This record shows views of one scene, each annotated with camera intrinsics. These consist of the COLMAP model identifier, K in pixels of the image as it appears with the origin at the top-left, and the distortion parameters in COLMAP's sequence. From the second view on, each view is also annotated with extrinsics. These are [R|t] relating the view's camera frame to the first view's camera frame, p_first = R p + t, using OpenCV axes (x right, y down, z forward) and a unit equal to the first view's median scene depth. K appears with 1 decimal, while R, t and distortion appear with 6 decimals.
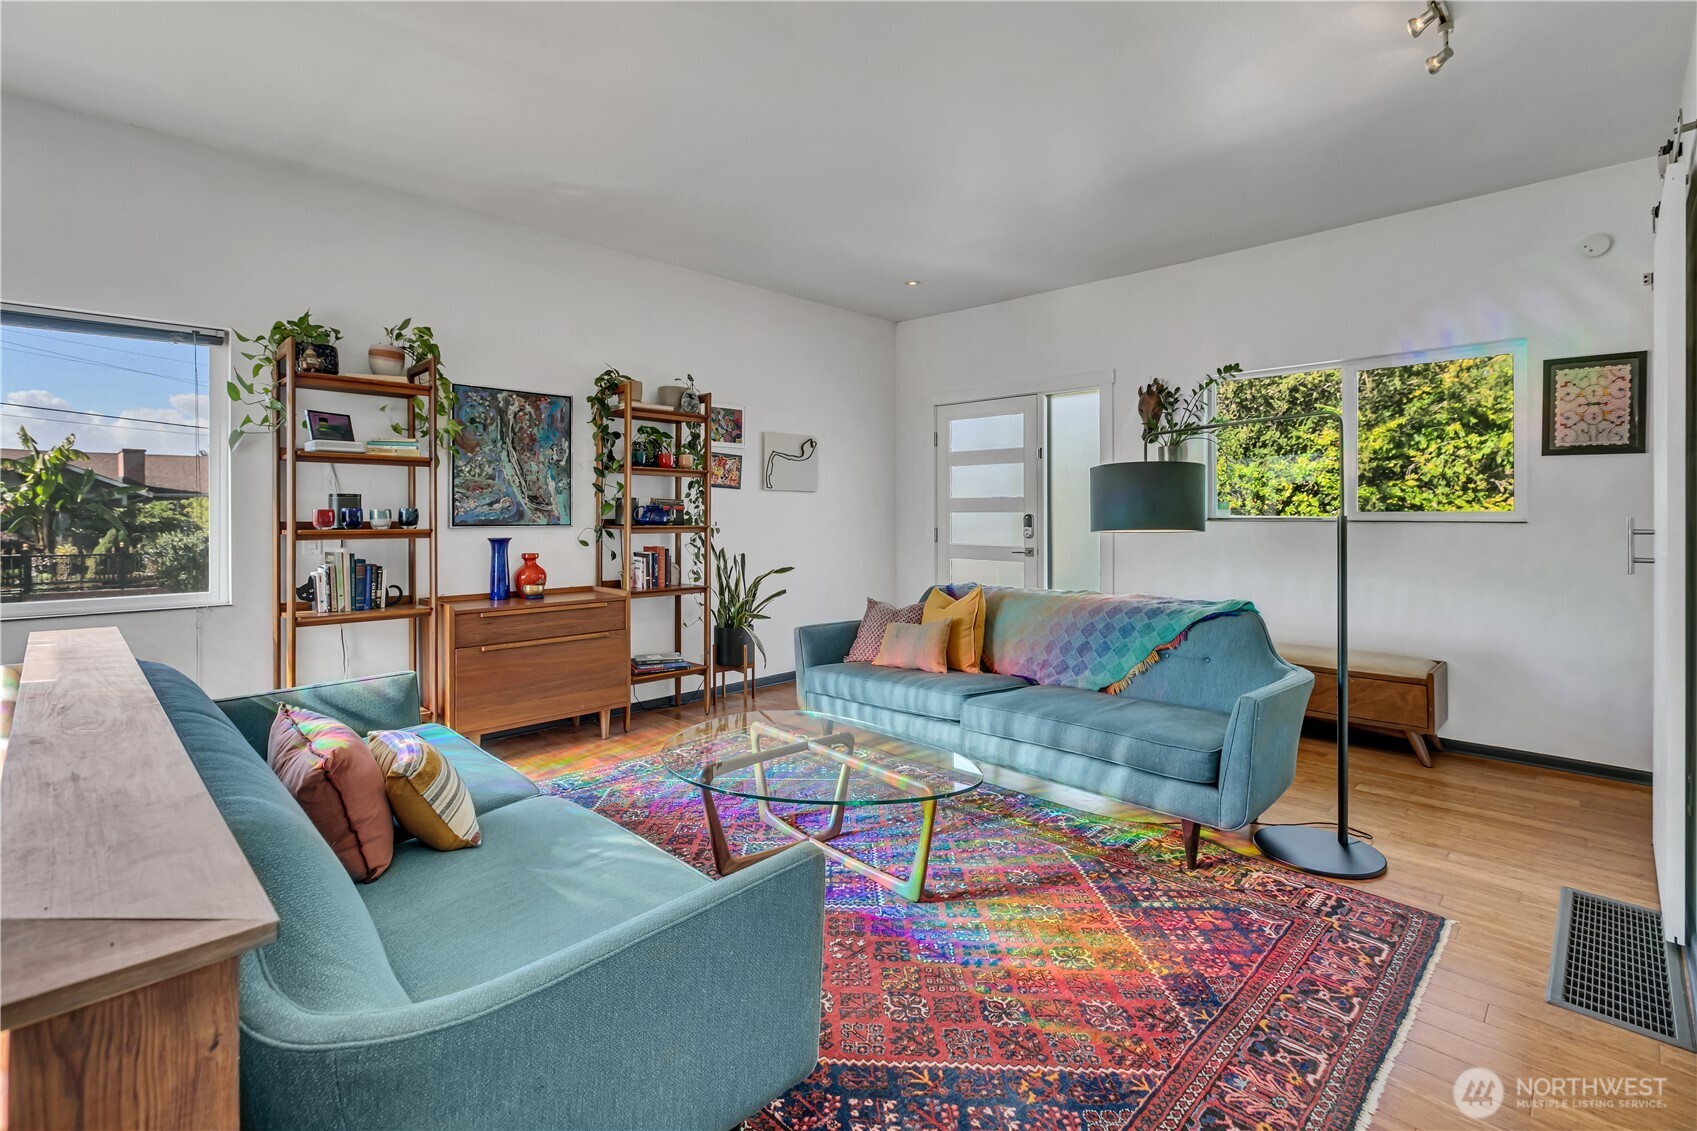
lens RADIAL K [[773.9, 0, 862.0], [0, 773.9, 528.7], [0, 0, 1]] dist [0.000450, 0.000312]
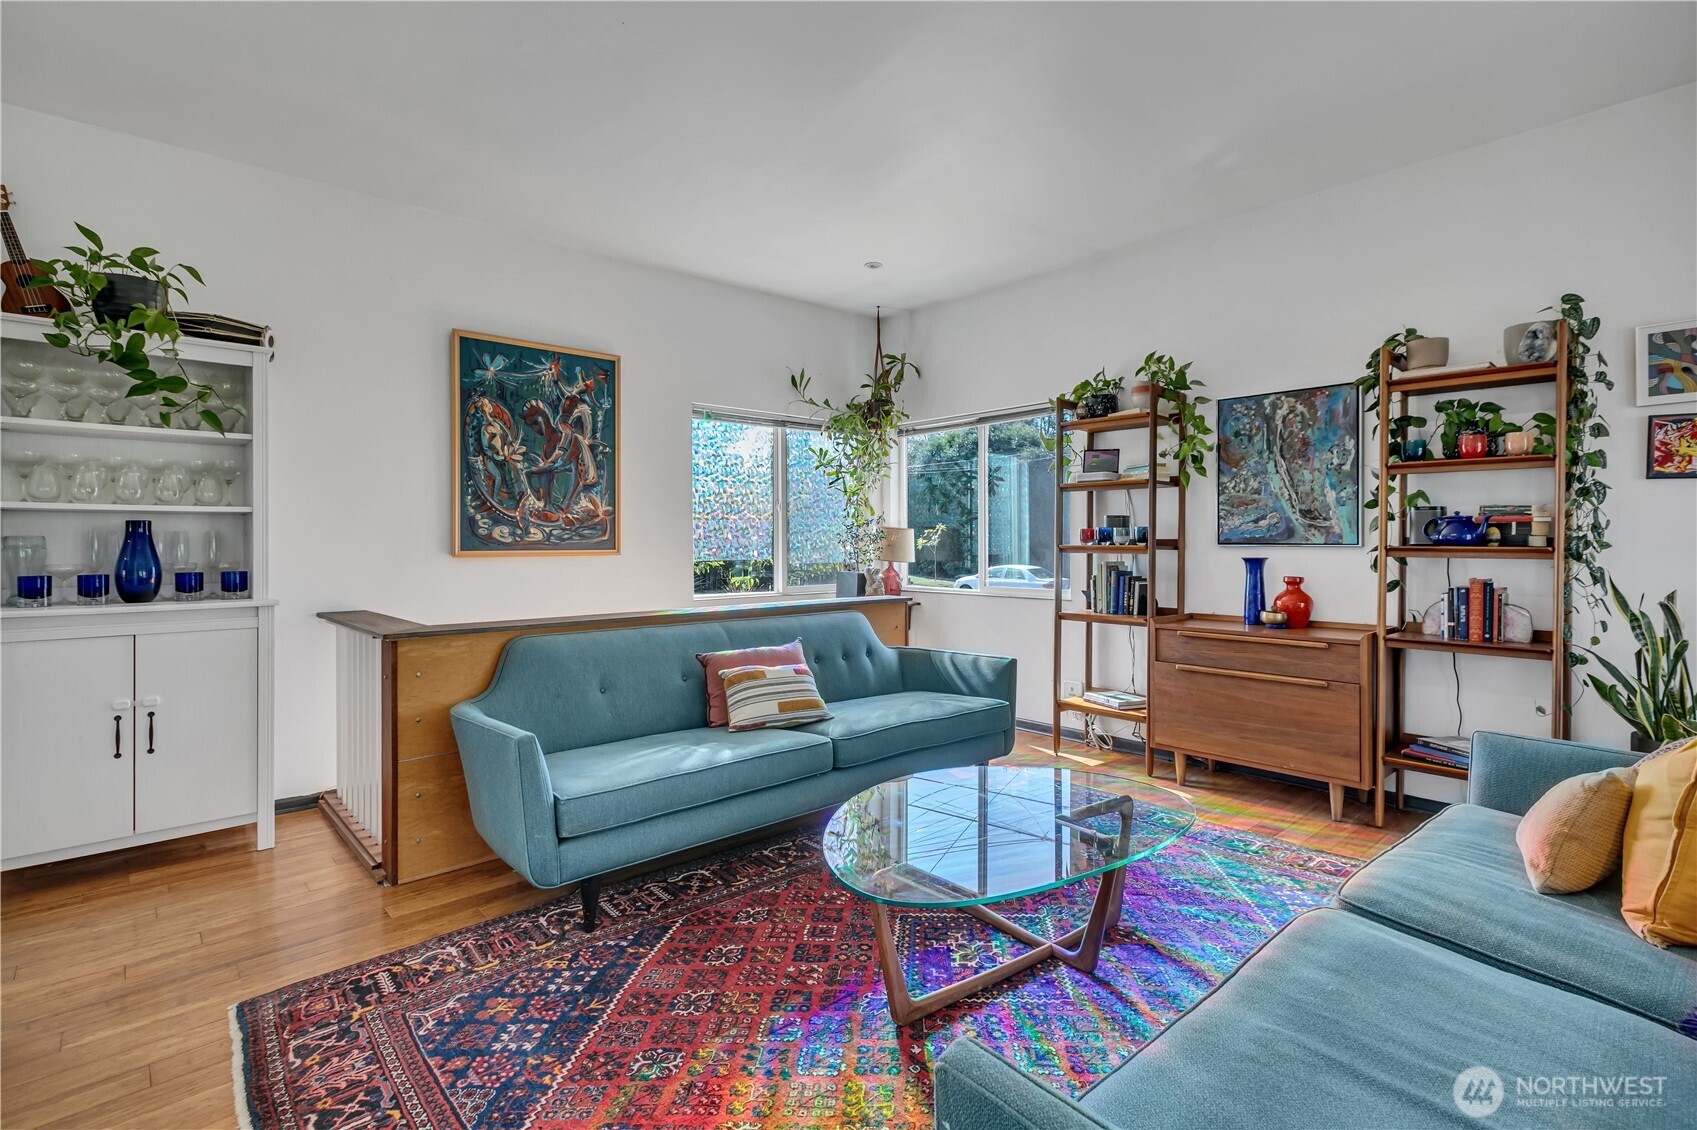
lens RADIAL K [[801.1, 0, 862.1], [0, 801.1, 557.8], [0, 0, 1]] dist [0.000444, 0.000264]
pose [[-0.050796, 0.020006, -0.998509, 0.497210], [-0.021010, 0.999557, 0.021096, 0.002012], [0.998488, 0.022050, -0.050354, 0.576418]]
